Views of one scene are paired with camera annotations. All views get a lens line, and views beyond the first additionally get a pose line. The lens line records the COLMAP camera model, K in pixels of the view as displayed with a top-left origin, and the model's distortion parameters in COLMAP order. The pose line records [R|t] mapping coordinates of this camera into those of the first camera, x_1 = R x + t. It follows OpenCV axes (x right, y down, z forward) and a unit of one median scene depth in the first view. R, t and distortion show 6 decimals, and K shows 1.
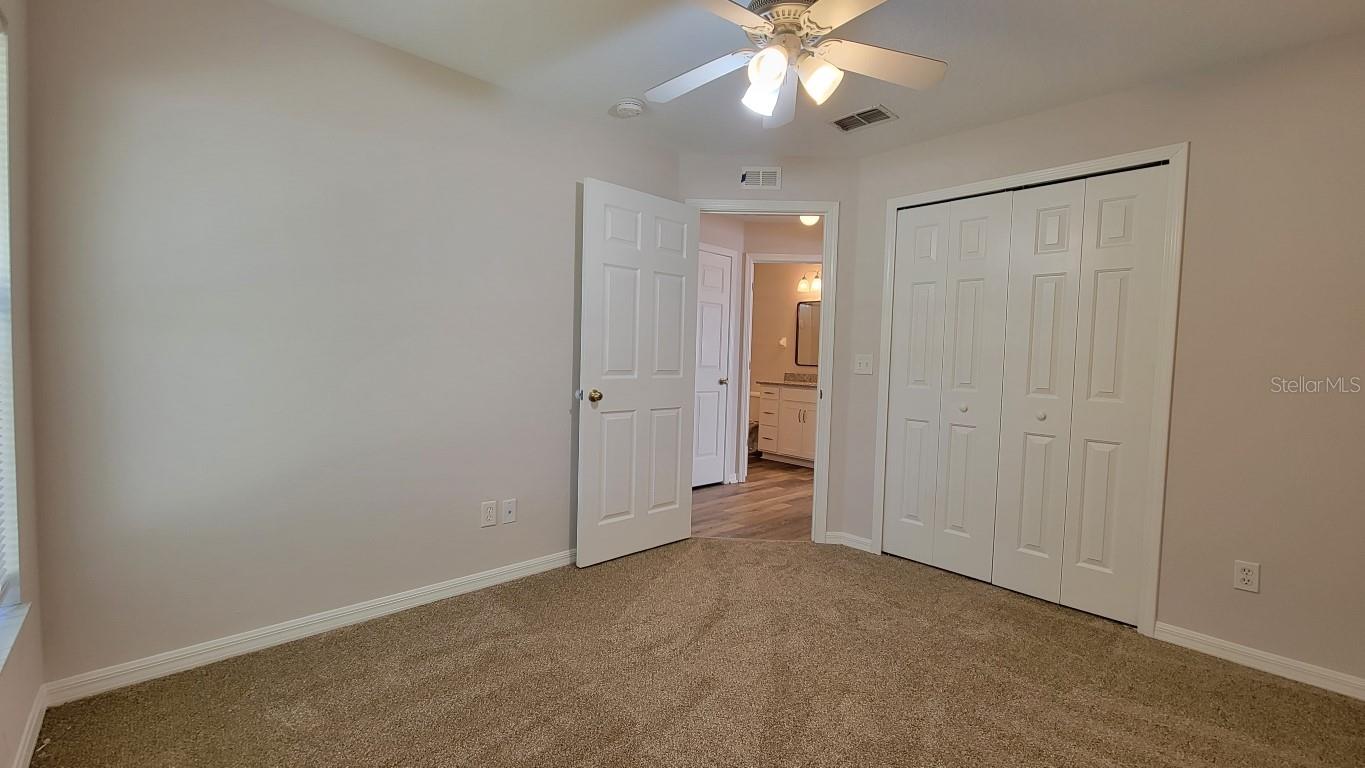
lens RADIAL K [[557.6, 0, 673.8], [0, 557.6, 380.8], [0, 0, 1]] dist [0.001817, -0.002655]
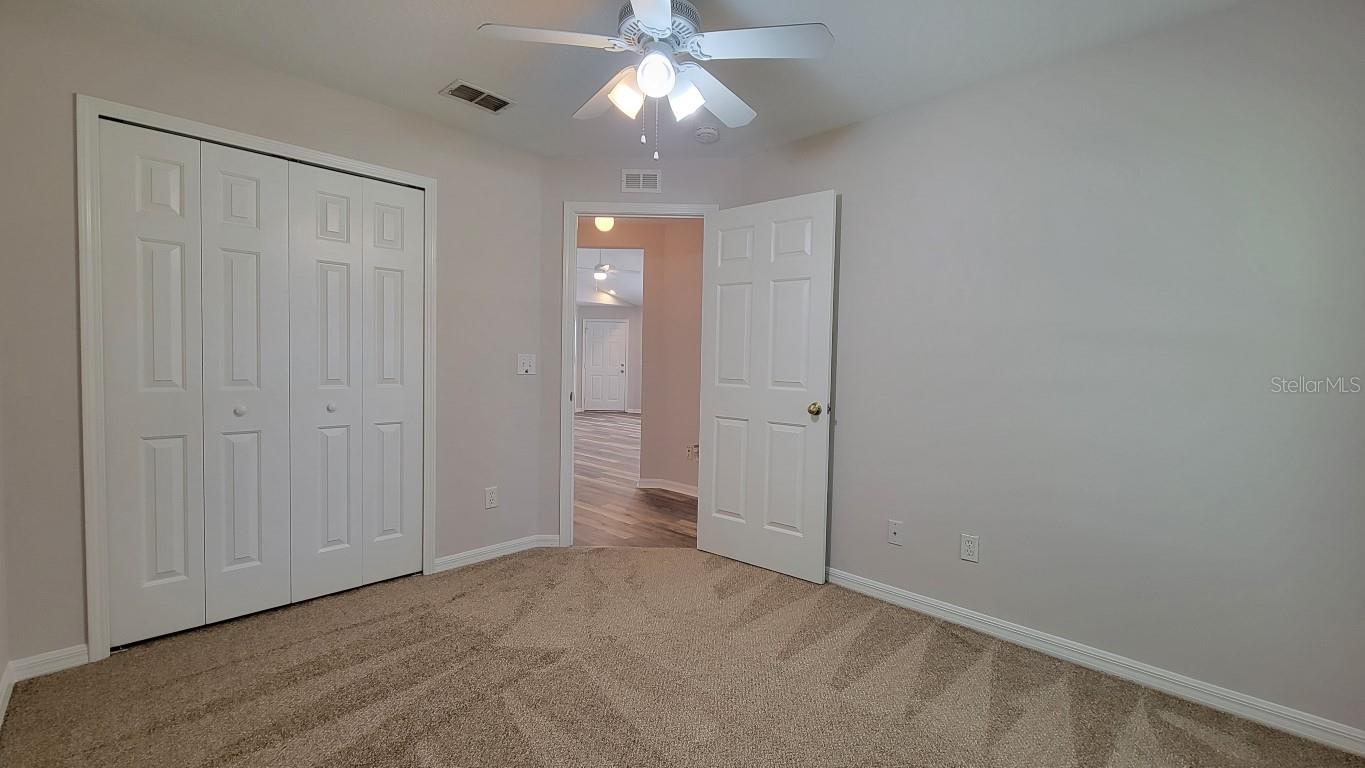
lens RADIAL K [[571.9, 0, 682.5], [0, 571.9, 384.0], [0, 0, 1]] dist [0.000365, -0.000235]
pose [[-0.067966, -0.064206, 0.995620, -0.748670], [0.038188, 0.997028, 0.066904, -0.044140], [-0.996957, 0.042568, -0.065312, 0.900270]]
